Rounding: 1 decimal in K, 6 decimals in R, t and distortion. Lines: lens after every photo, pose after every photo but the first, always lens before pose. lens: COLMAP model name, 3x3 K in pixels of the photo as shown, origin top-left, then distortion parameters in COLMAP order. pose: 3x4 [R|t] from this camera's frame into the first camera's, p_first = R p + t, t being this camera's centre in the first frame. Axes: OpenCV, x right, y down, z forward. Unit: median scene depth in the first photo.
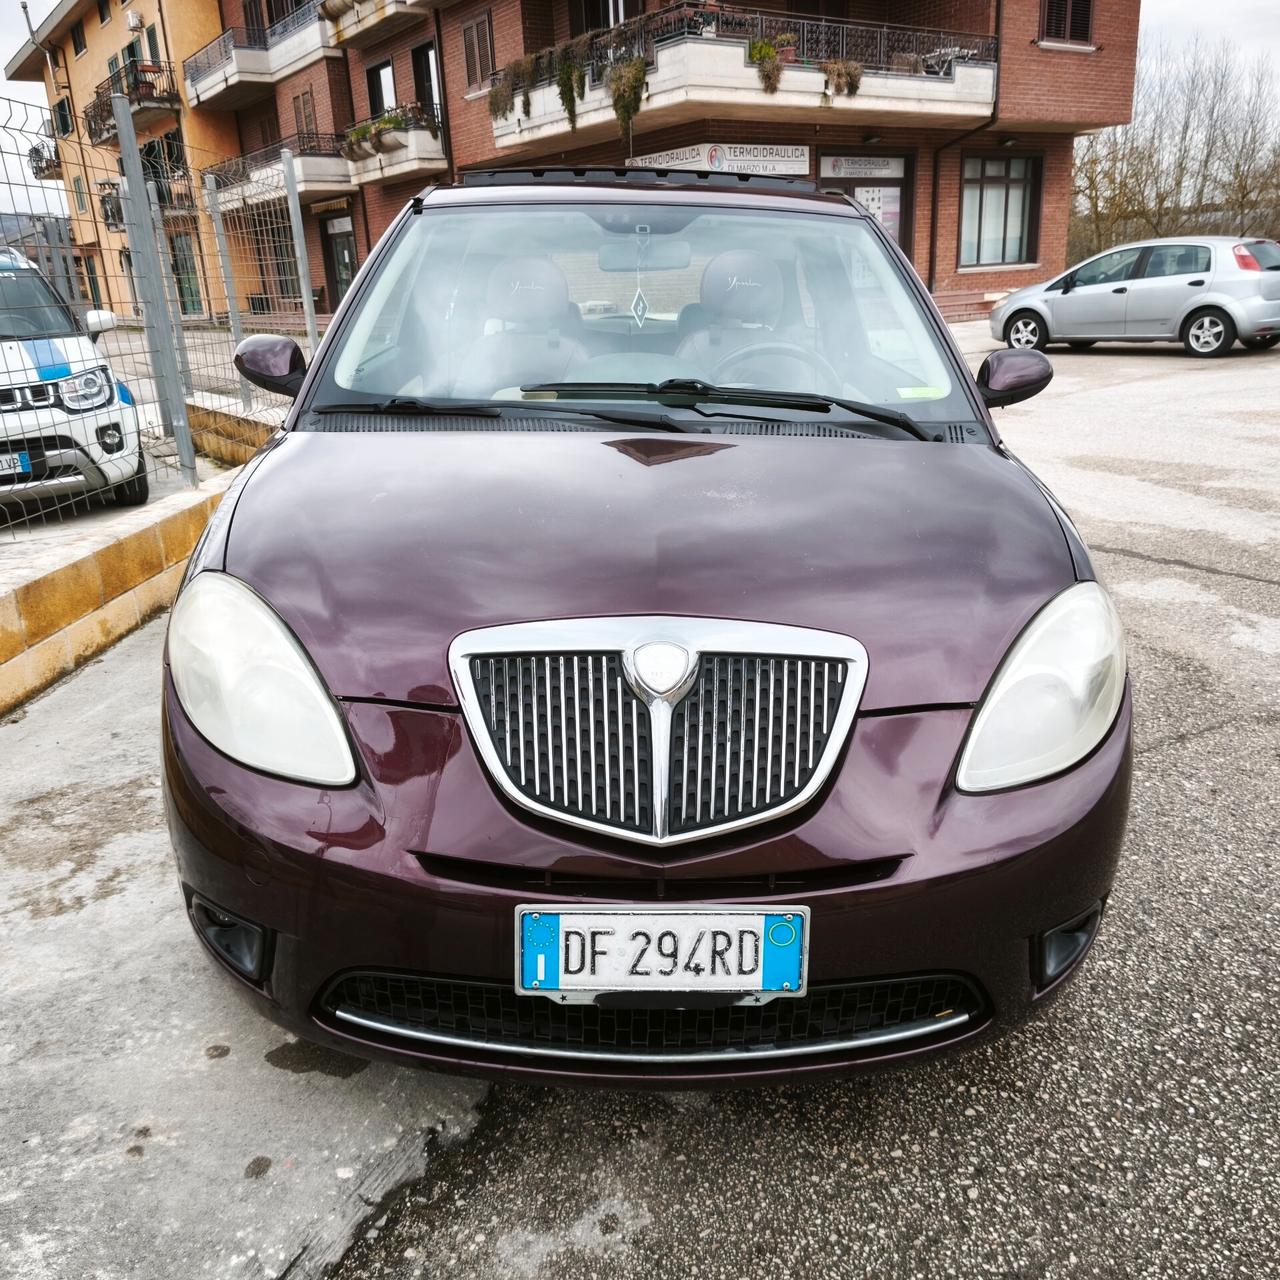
lens RADIAL K [[1117.8, 0, 638.6], [0, 1117.8, 639.5], [0, 0, 1]] dist [0.080950, -0.067832]
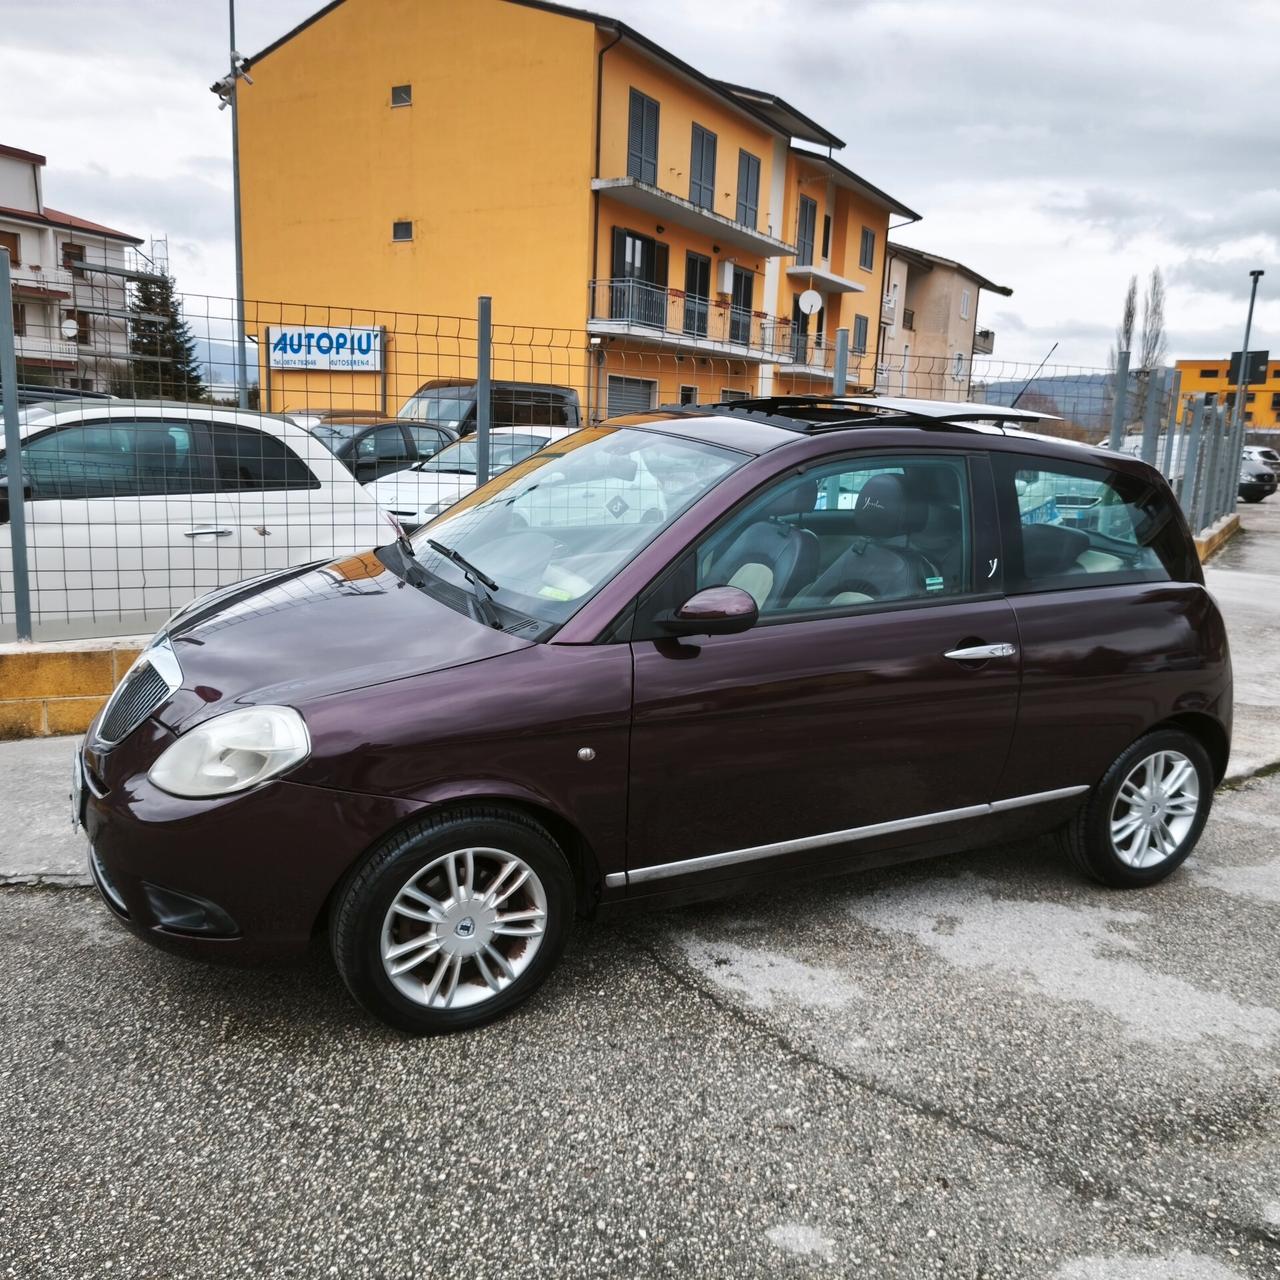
lens RADIAL K [[1117.8, 0, 641.6], [0, 1117.8, 643.8], [0, 0, 1]] dist [0.080950, -0.067832]
pose [[0.428330, 0.225077, -0.875142, 0.177767], [-0.331832, 0.939996, 0.079344, -0.037977], [0.840489, 0.256414, 0.477316, 0.064433]]
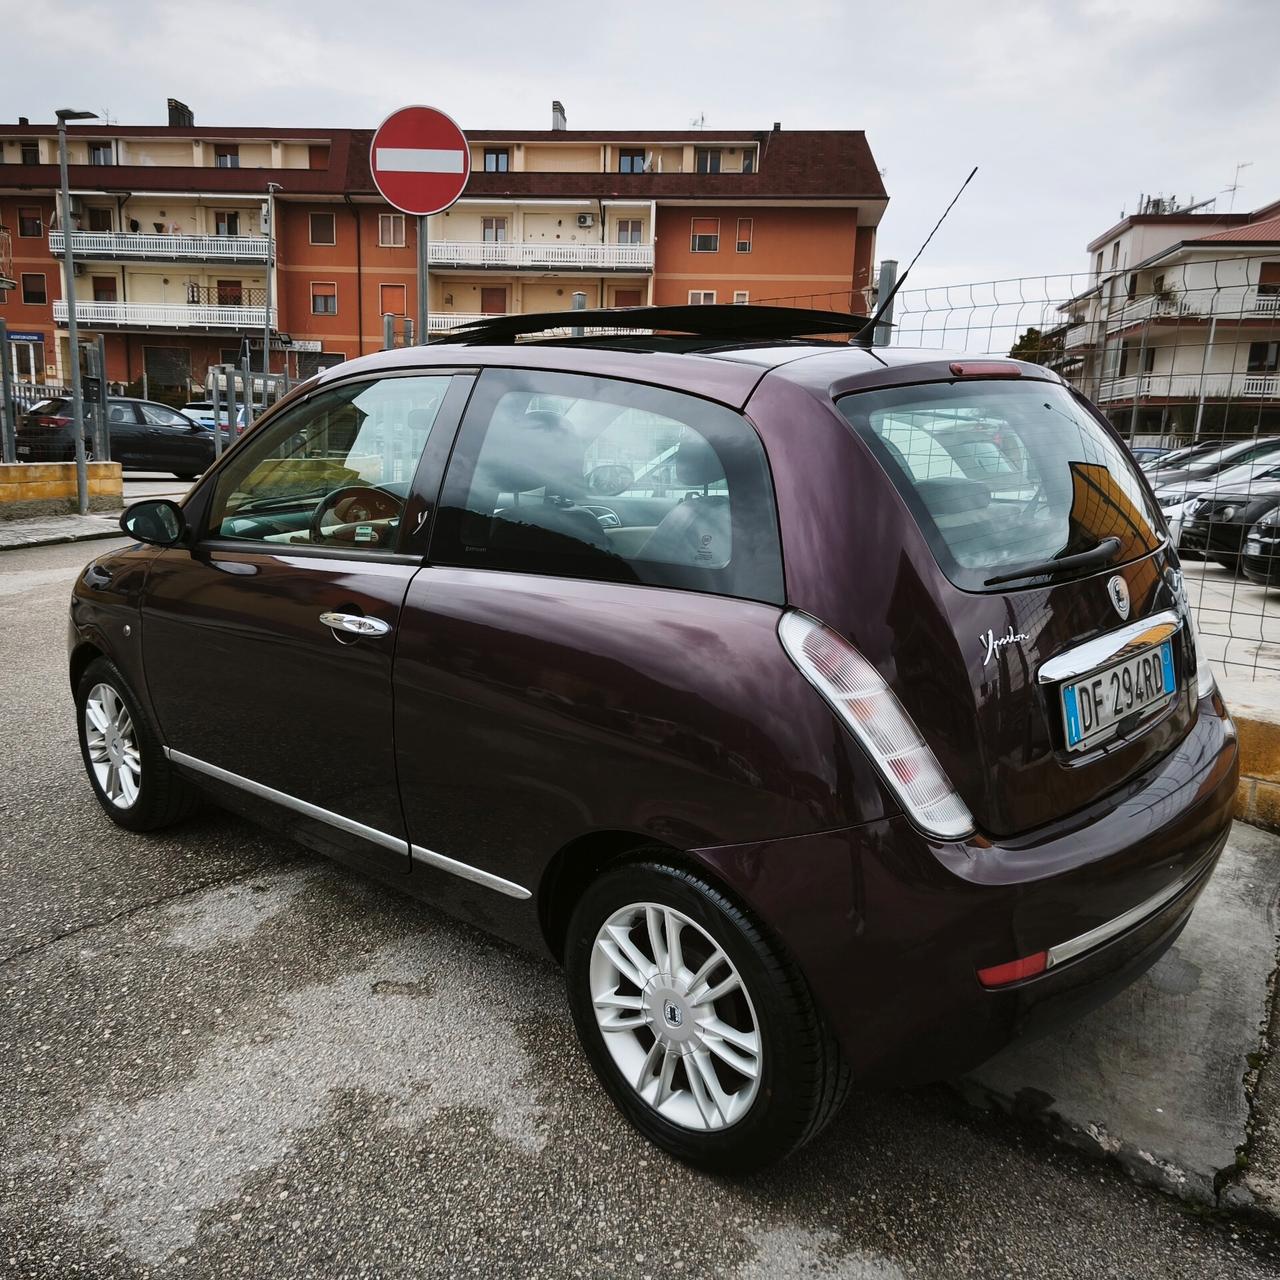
lens RADIAL K [[1117.8, 0, 627.0], [0, 1117.8, 640.5], [0, 0, 1]] dist [0.080950, -0.067832]
pose [[-0.709174, 0.145489, -0.689859, 0.116866], [-0.216756, 0.886095, 0.409699, -0.102126], [0.670887, 0.440079, -0.596859, 0.300014]]
